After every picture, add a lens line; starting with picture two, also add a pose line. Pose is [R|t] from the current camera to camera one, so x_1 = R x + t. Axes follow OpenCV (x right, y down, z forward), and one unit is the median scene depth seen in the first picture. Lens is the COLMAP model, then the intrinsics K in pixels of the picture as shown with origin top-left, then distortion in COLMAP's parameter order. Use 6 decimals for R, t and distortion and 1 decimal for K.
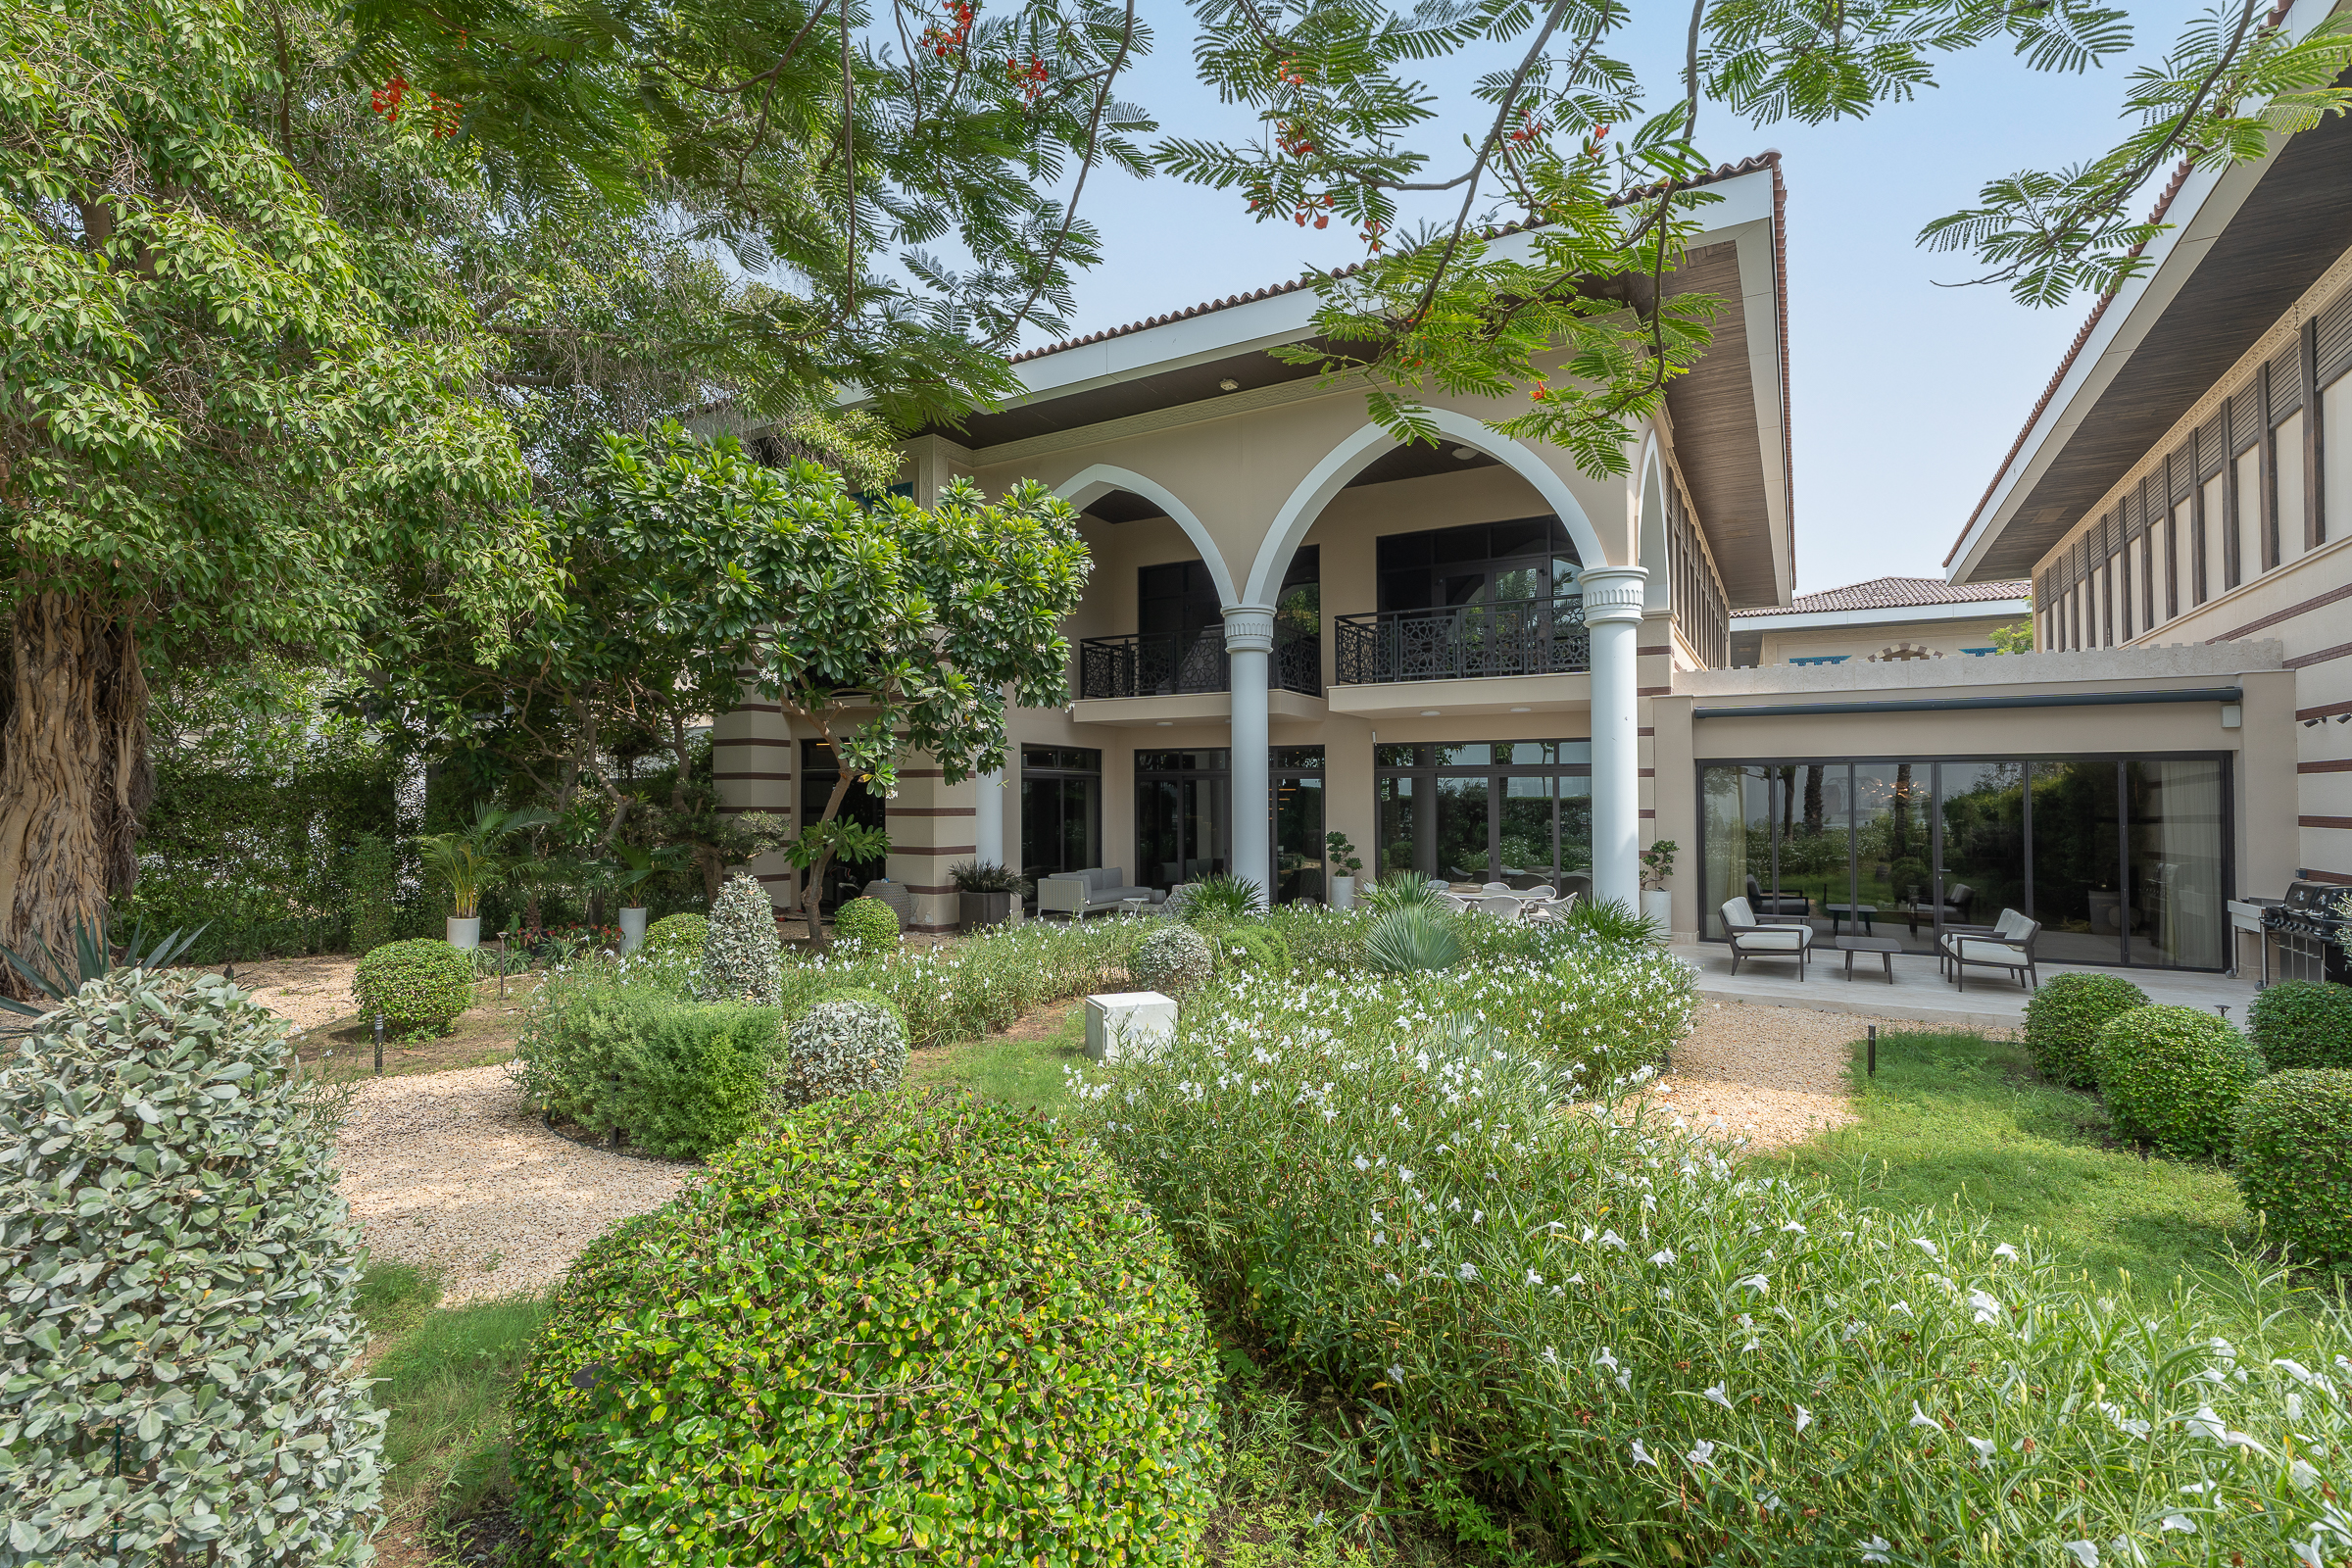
lens RADIAL K [[1074.4, 0, 1177.5], [0, 1074.4, 778.4], [0, 0, 1]] dist [-0.002100, -0.000745]
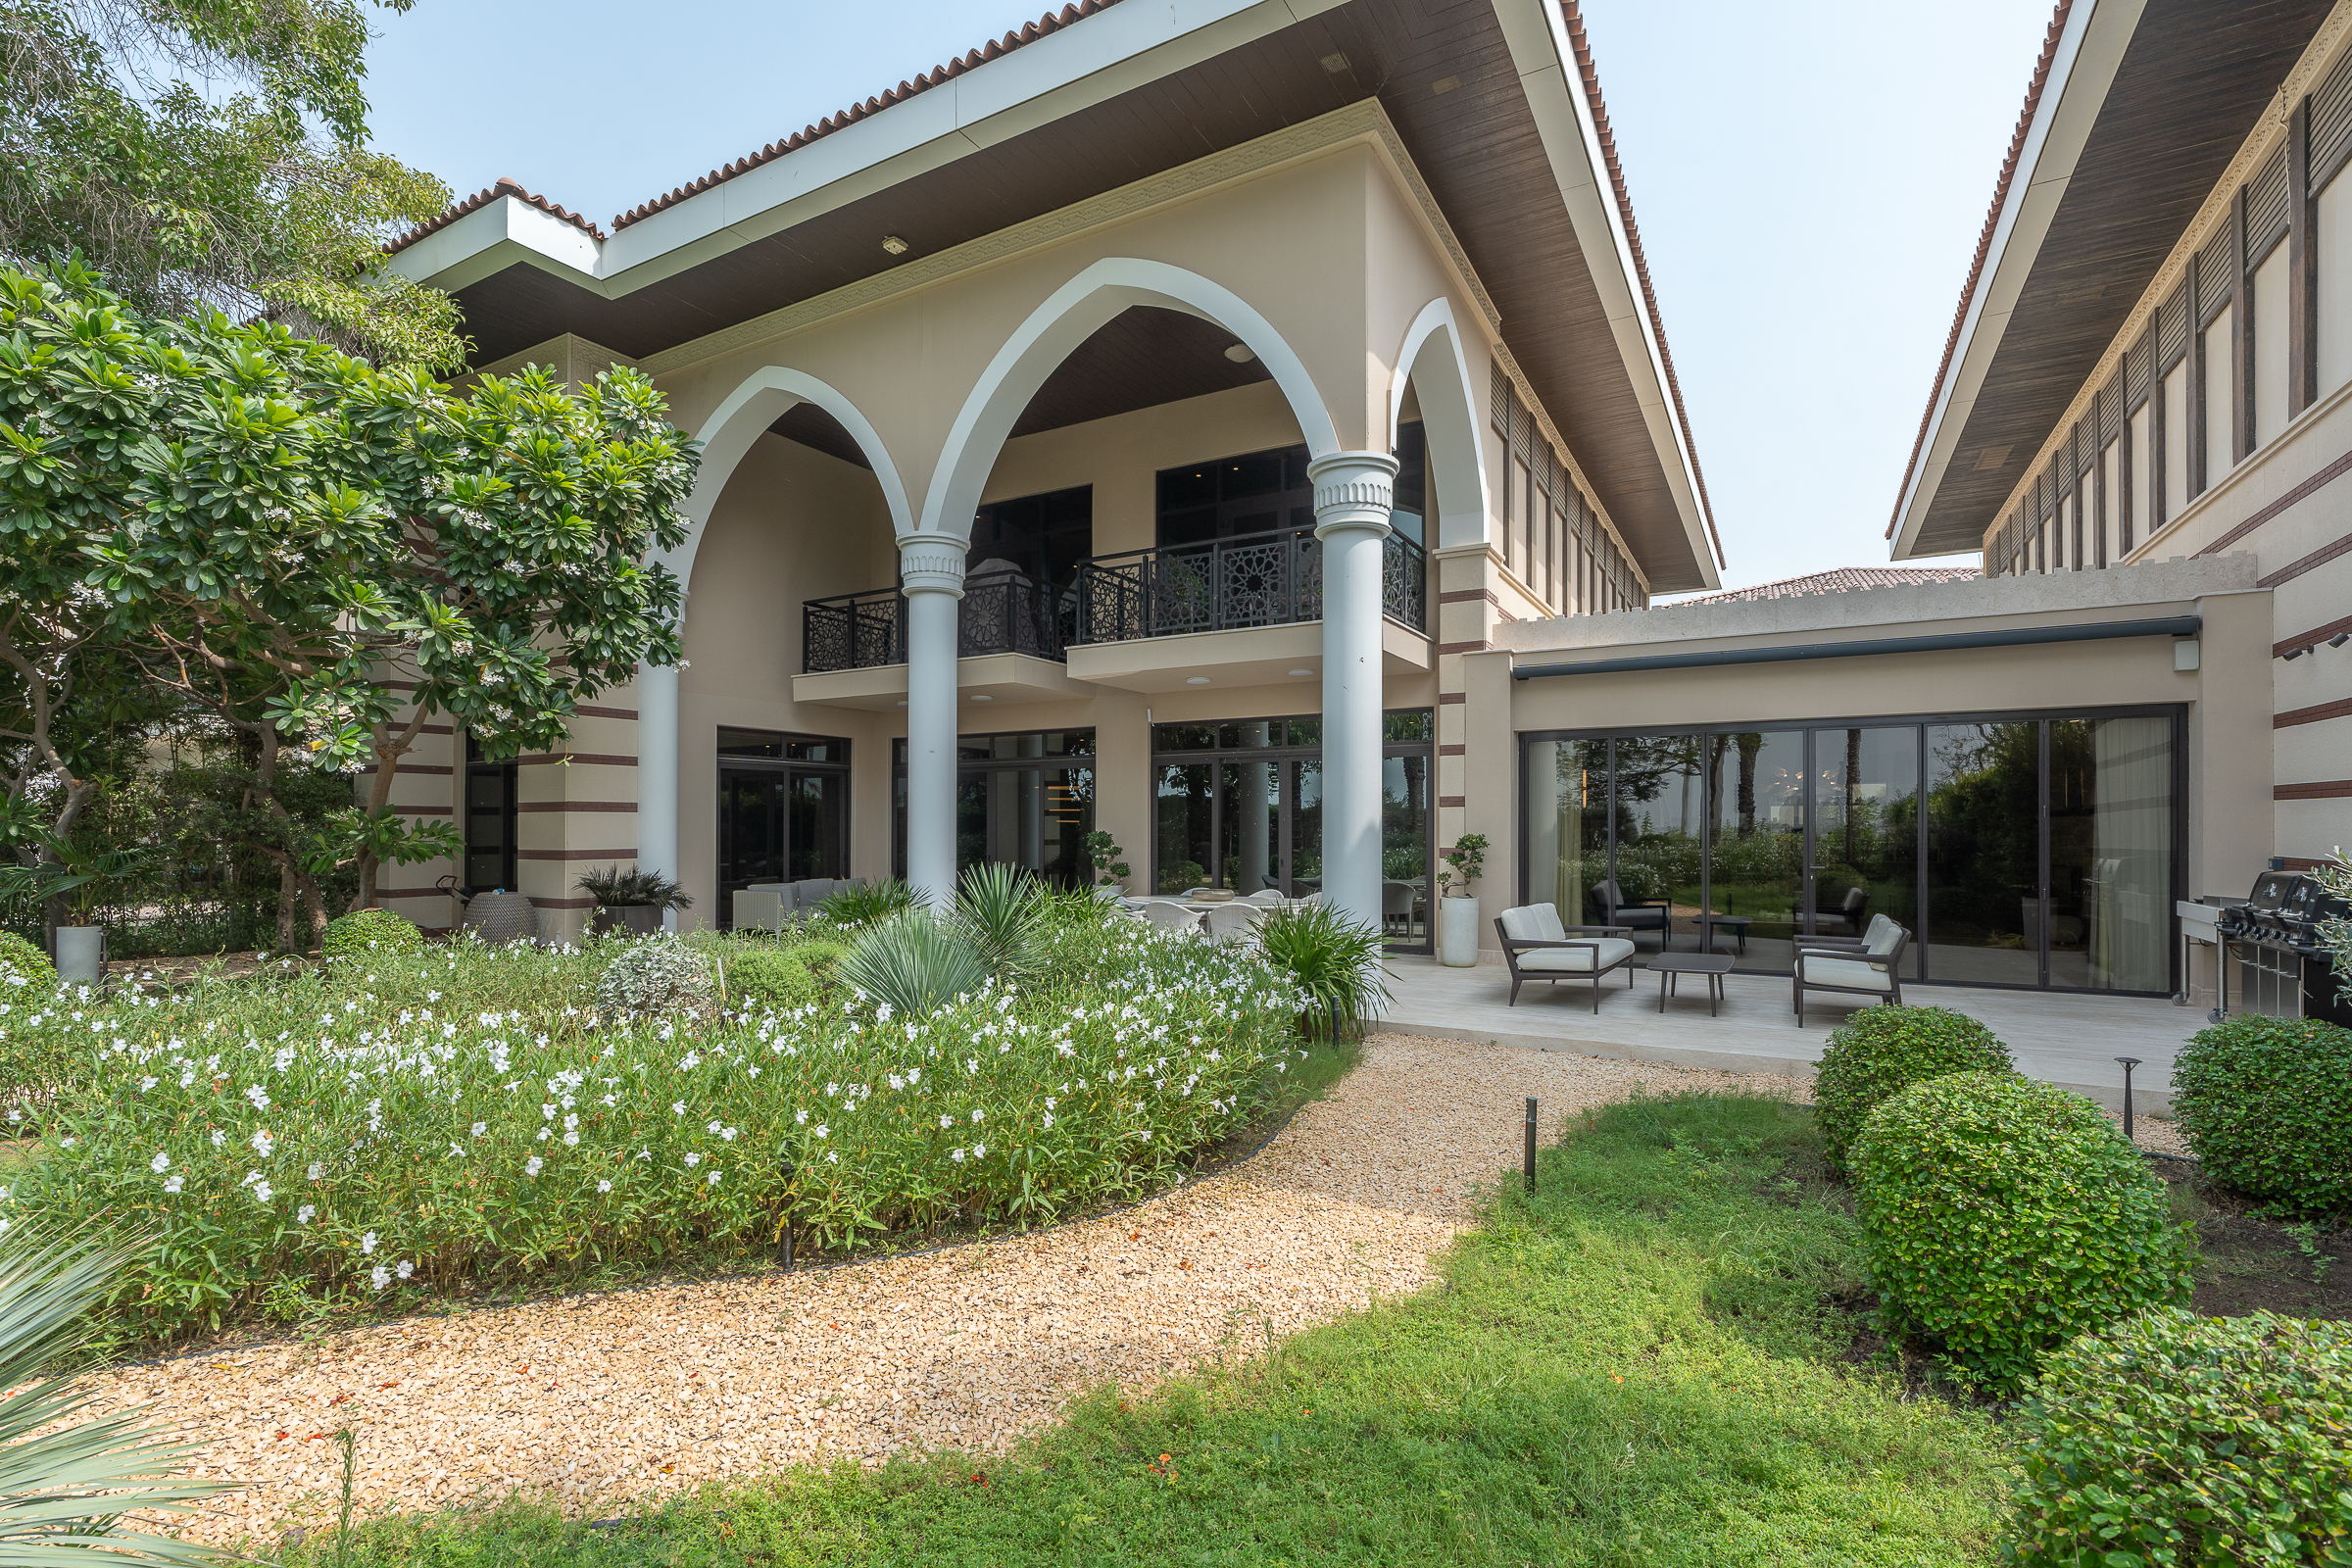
lens RADIAL K [[1074.4, 0, 1164.7], [0, 1074.4, 832.5], [0, 0, 1]] dist [-0.002100, -0.000745]
pose [[0.999975, -0.006919, -0.001415, 0.270942], [0.006954, 0.999638, 0.025984, 0.040805], [0.001234, -0.025993, 0.999661, 0.248998]]
